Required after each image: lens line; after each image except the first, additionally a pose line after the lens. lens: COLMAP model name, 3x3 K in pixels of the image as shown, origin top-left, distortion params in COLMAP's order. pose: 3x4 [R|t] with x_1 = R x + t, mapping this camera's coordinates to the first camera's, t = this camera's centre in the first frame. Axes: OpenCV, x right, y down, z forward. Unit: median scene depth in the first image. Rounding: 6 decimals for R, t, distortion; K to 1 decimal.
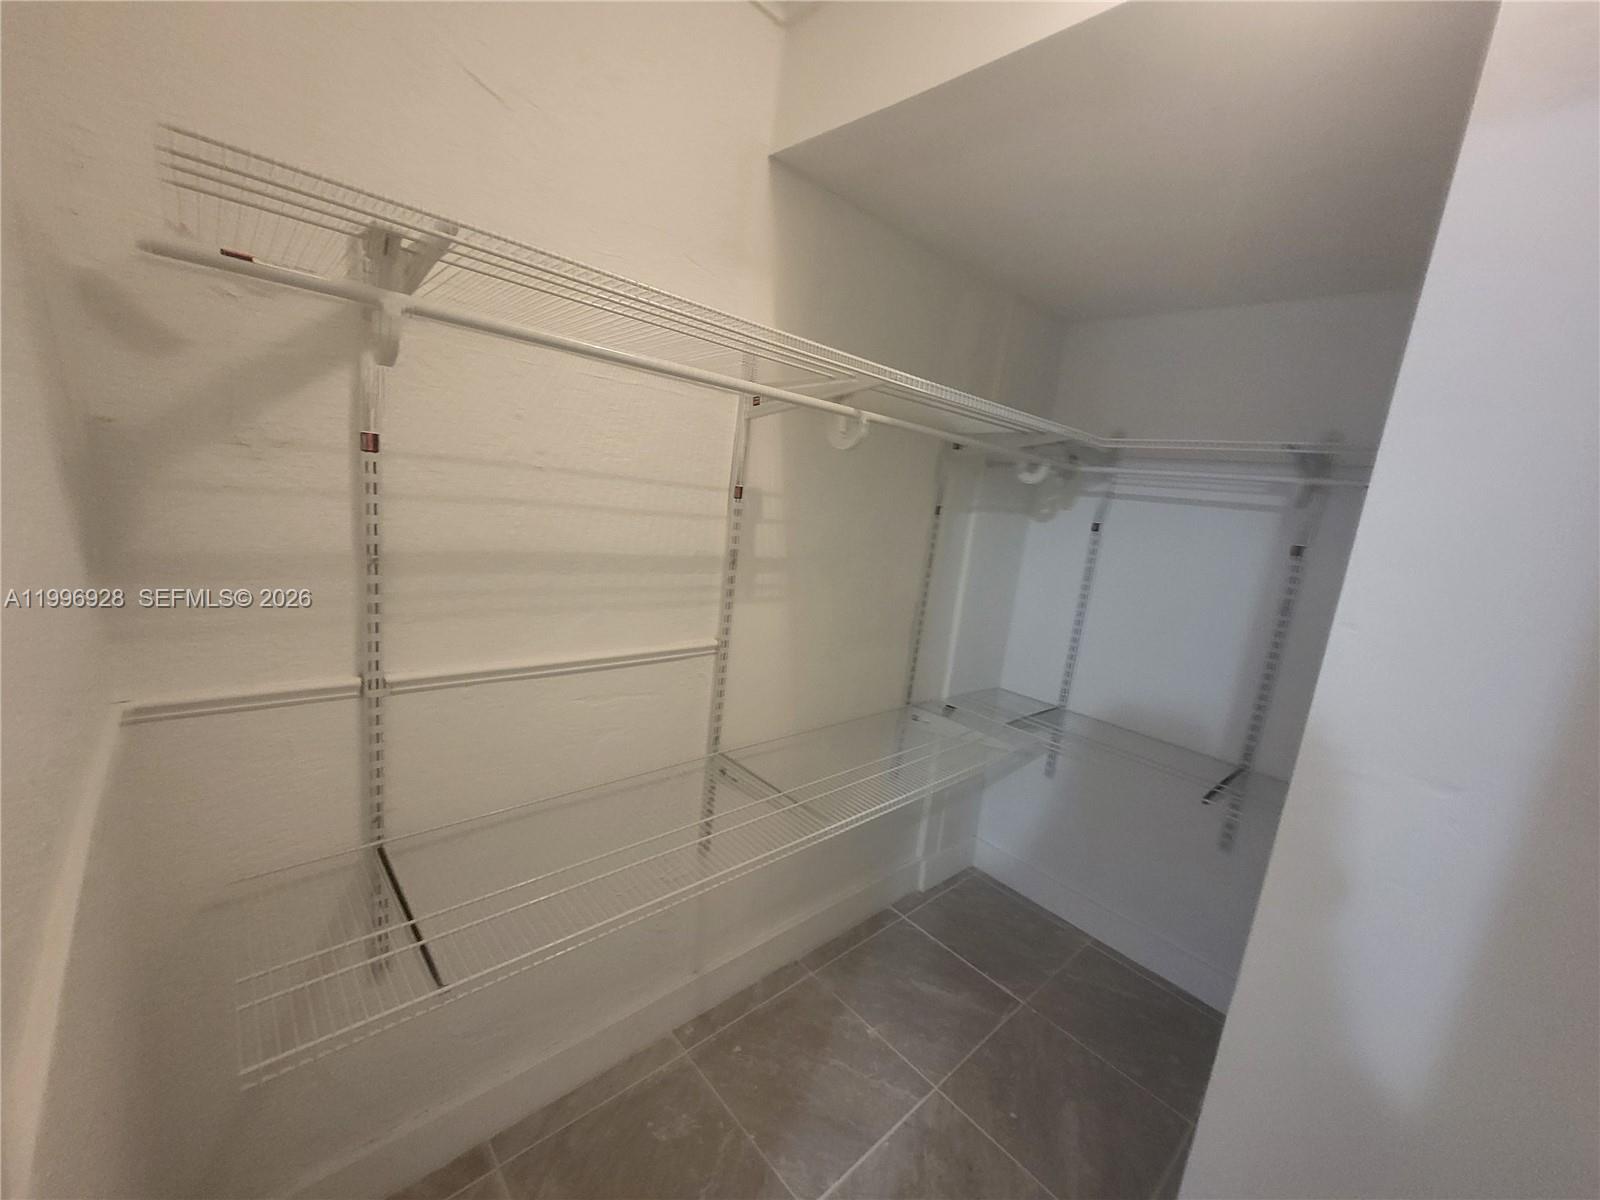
lens RADIAL K [[631.0, 0, 797.1], [0, 631.0, 599.3], [0, 0, 1]] dist [0.002143, -0.000852]
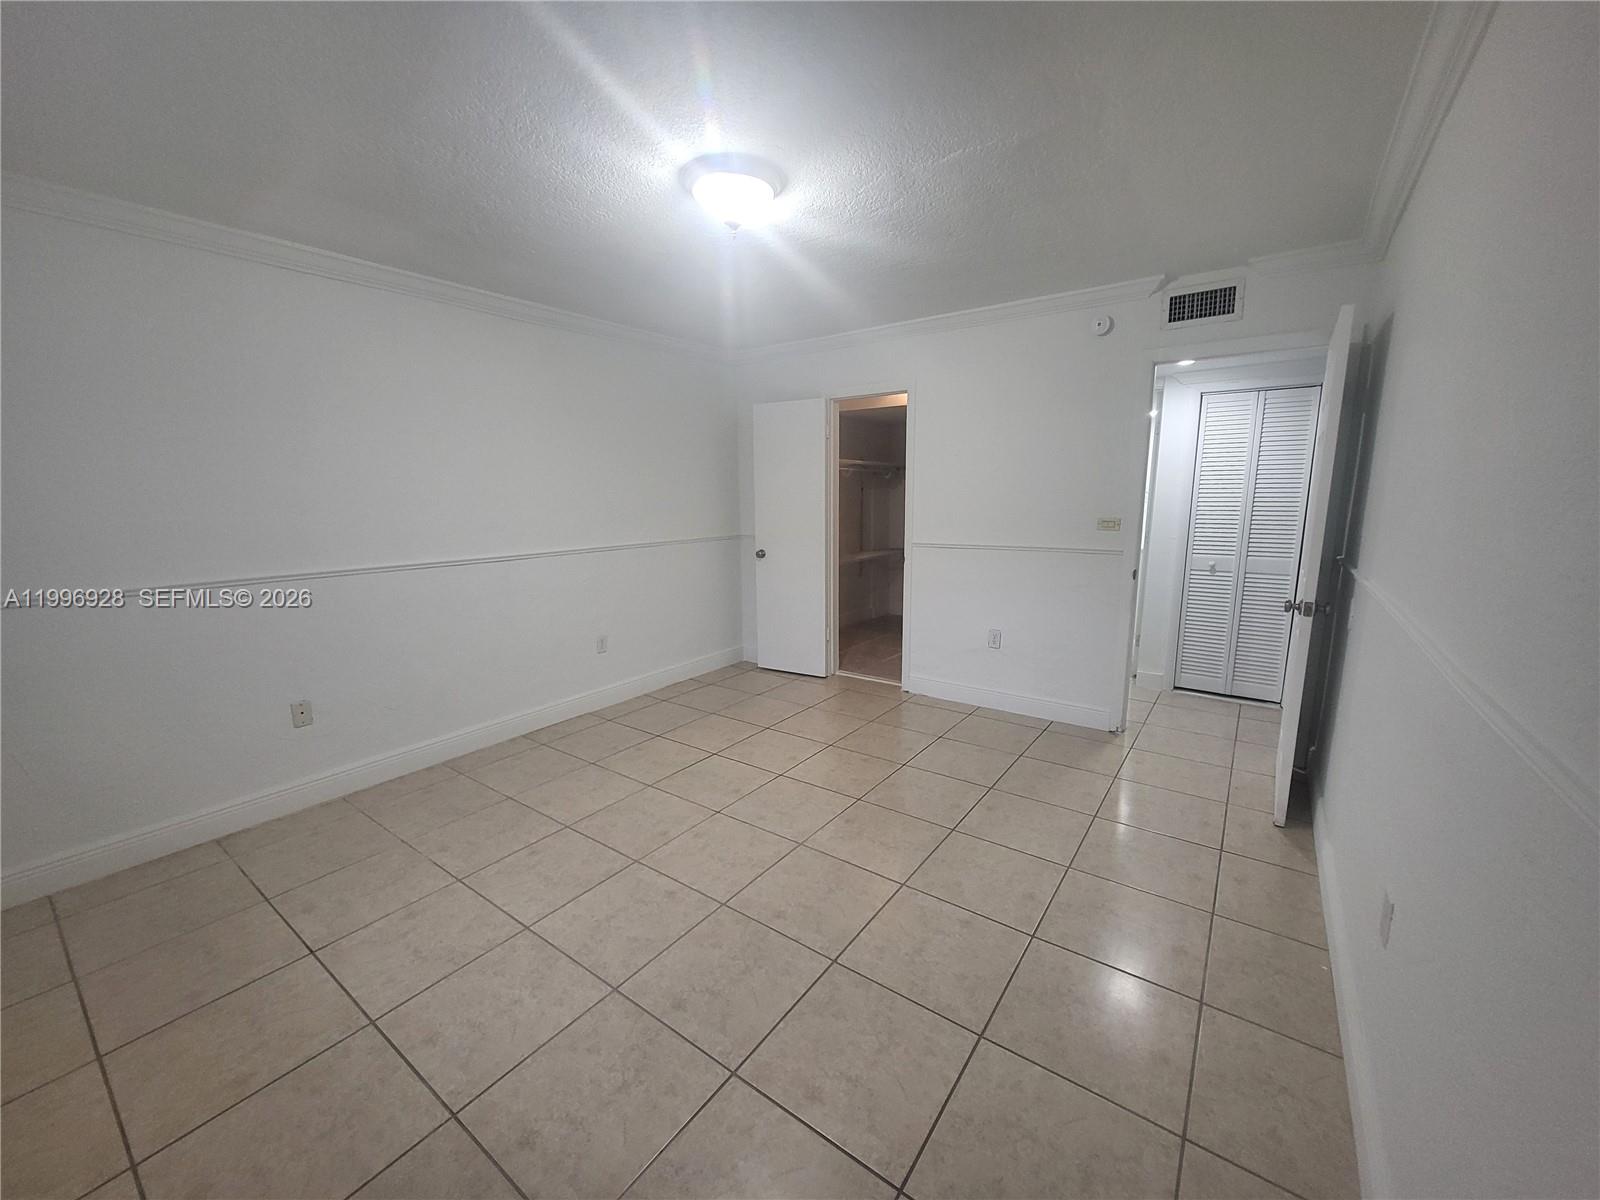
lens RADIAL K [[631.0, 0, 793.3], [0, 631.0, 614.2], [0, 0, 1]] dist [0.002143, -0.000852]
pose [[0.974201, -0.162861, 0.156232, -0.910264], [0.159443, 0.986613, 0.034249, 0.402394], [-0.159718, -0.008456, 0.987126, -2.685601]]
